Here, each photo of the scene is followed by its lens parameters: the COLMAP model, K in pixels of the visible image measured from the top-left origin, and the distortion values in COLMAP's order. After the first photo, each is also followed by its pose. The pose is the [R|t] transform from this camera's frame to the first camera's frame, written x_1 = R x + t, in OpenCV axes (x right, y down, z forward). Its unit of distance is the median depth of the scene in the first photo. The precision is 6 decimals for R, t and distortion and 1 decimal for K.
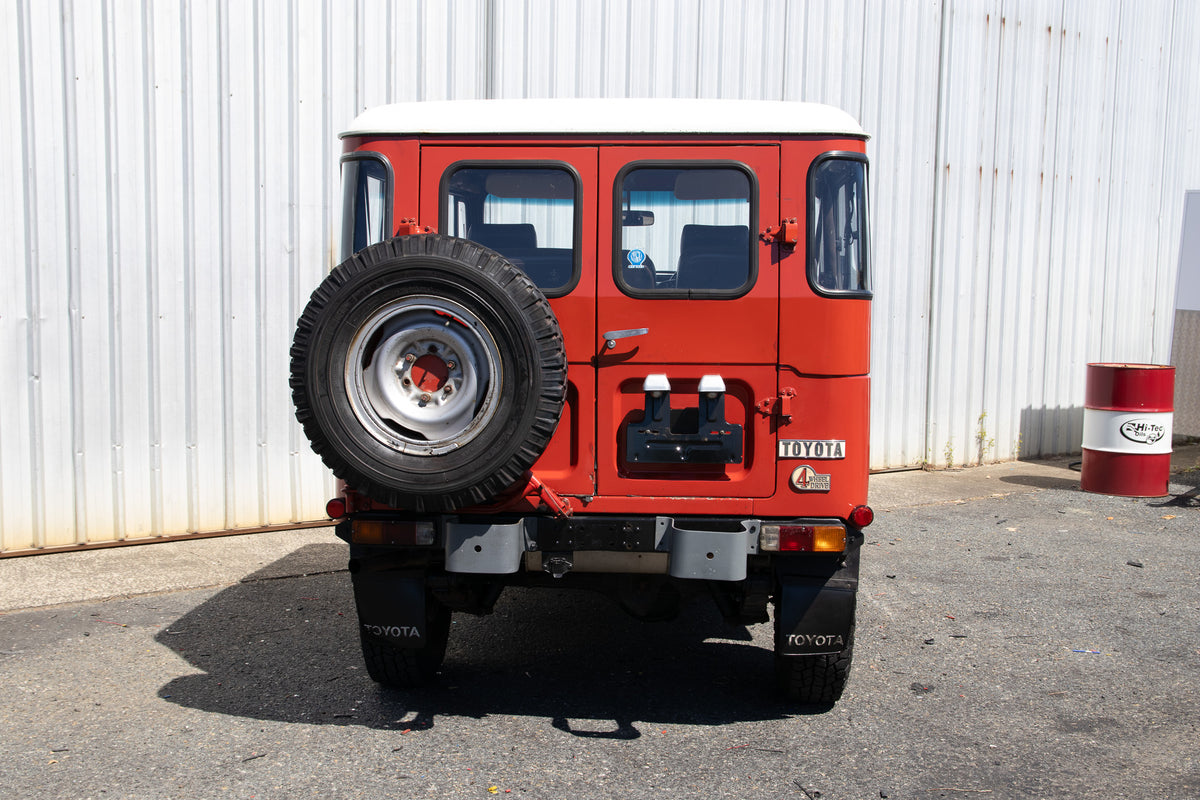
lens RADIAL K [[1392.2, 0, 562.7], [0, 1392.2, 405.6], [0, 0, 1]] dist [-0.003792, 0.305925]
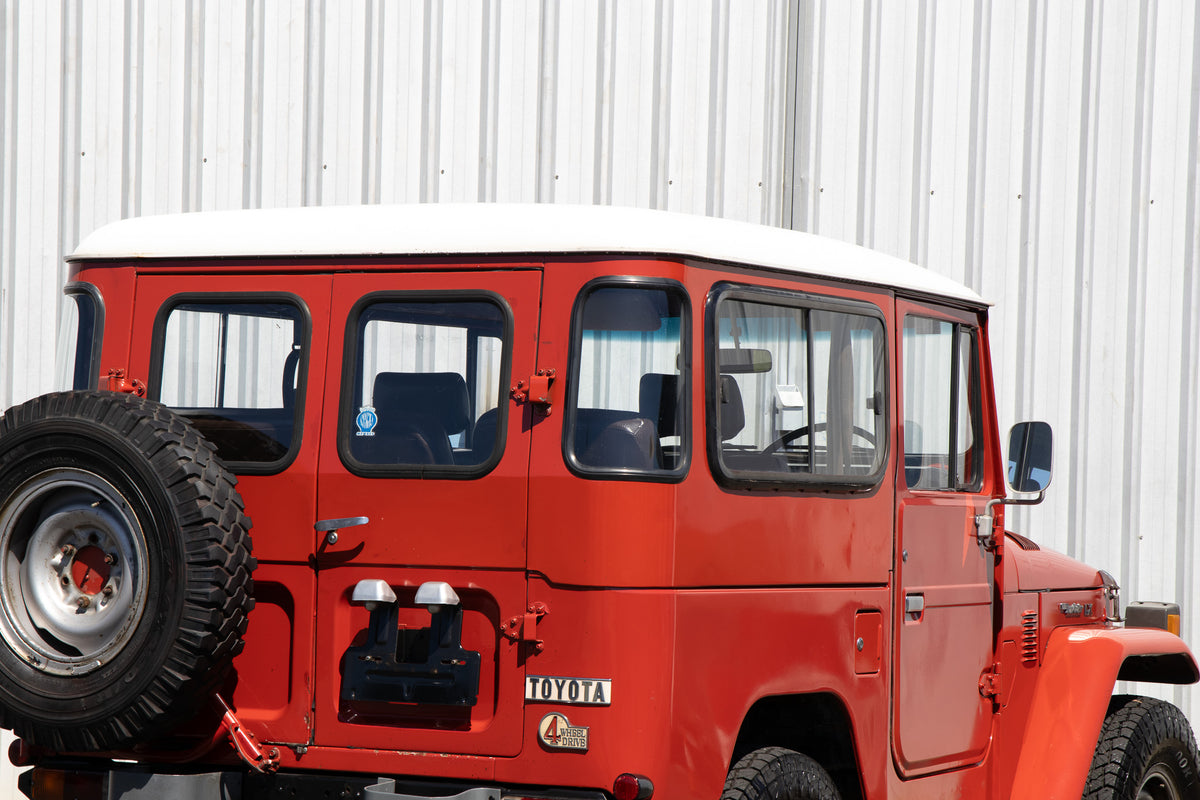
lens RADIAL K [[3331.1, 0, 597.5], [0, 3331.1, 426.8], [0, 0, 1]] dist [0.326050, 0.928802]
pose [[0.911438, 0.005966, -0.411393, 0.899430], [-0.049517, 0.994217, -0.095288, 0.059553], [0.408446, 0.107220, 0.906463, -0.559327]]
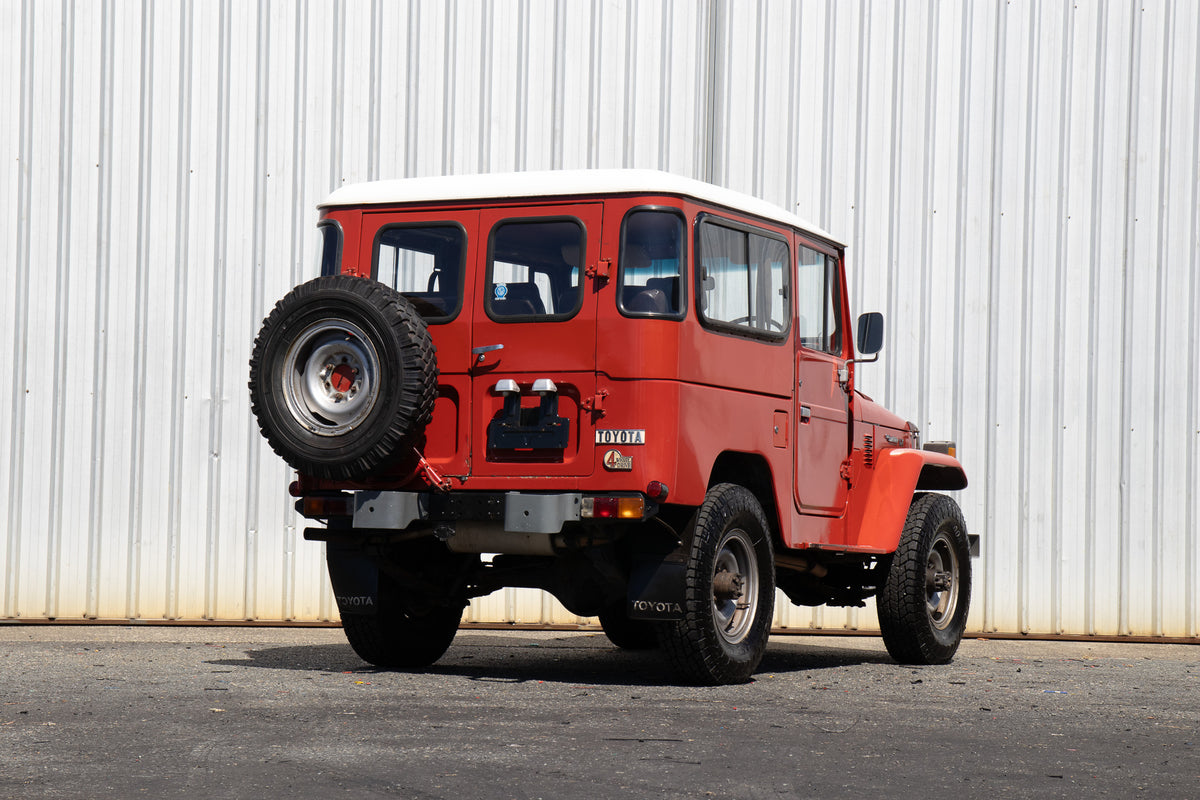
lens RADIAL K [[2662.3, 0, 569.9], [0, 2662.3, 425.8], [0, 0, 1]] dist [0.253230, 0.091192]
pose [[0.924963, -0.005946, -0.380010, 1.064843], [-0.043407, 0.991682, -0.121170, 0.318864], [0.377569, 0.128573, 0.917012, -1.251061]]
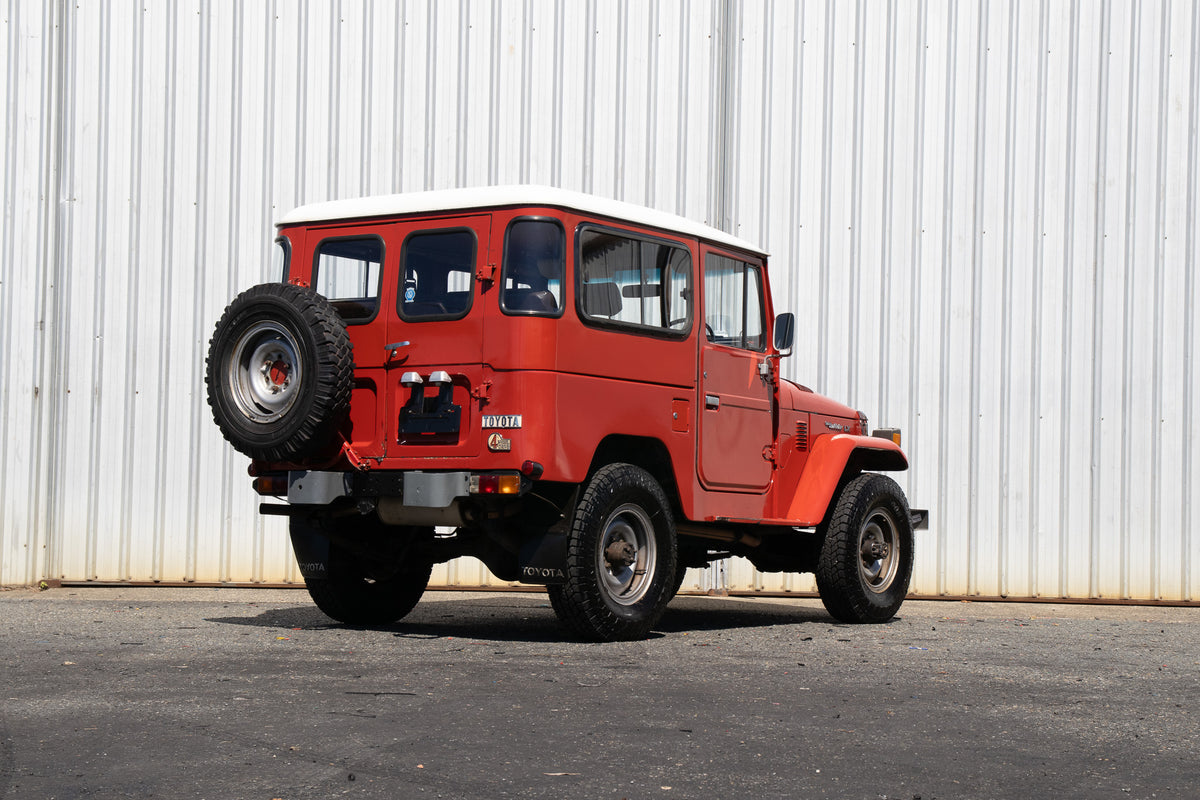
lens RADIAL K [[2093.7, 0, 625.0], [0, 2093.7, 430.4], [0, 0, 1]] dist [0.103031, 0.308249]
pose [[0.868874, -0.012534, -0.494874, 1.359931], [-0.051885, 0.991868, -0.116217, 0.284900], [0.492306, 0.126654, 0.861158, -0.791910]]
